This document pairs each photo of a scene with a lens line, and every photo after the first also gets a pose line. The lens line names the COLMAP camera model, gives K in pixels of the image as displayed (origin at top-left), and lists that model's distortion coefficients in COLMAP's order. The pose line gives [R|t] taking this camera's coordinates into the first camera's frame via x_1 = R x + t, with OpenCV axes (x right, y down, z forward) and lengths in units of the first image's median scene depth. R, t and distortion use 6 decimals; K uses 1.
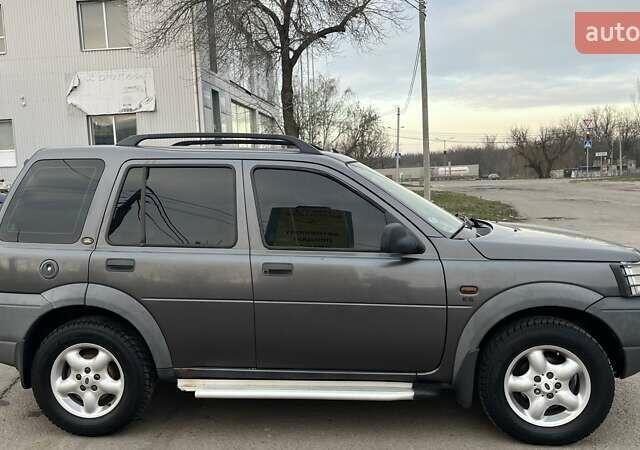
lens RADIAL K [[611.3, 0, 322.8], [0, 611.3, 218.6], [0, 0, 1]] dist [0.035832, 0.000000]
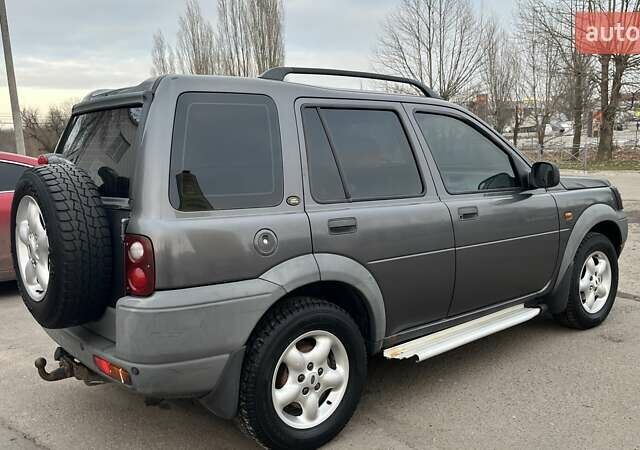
lens RADIAL K [[611.3, 0, 323.7], [0, 611.3, 227.2], [0, 0, 1]] dist [0.035832, 0.000000]
pose [[0.688989, -0.092782, 0.718809, -0.921839], [0.076663, 0.995538, 0.055019, 0.031022], [-0.720706, 0.017199, 0.693027, 0.456481]]
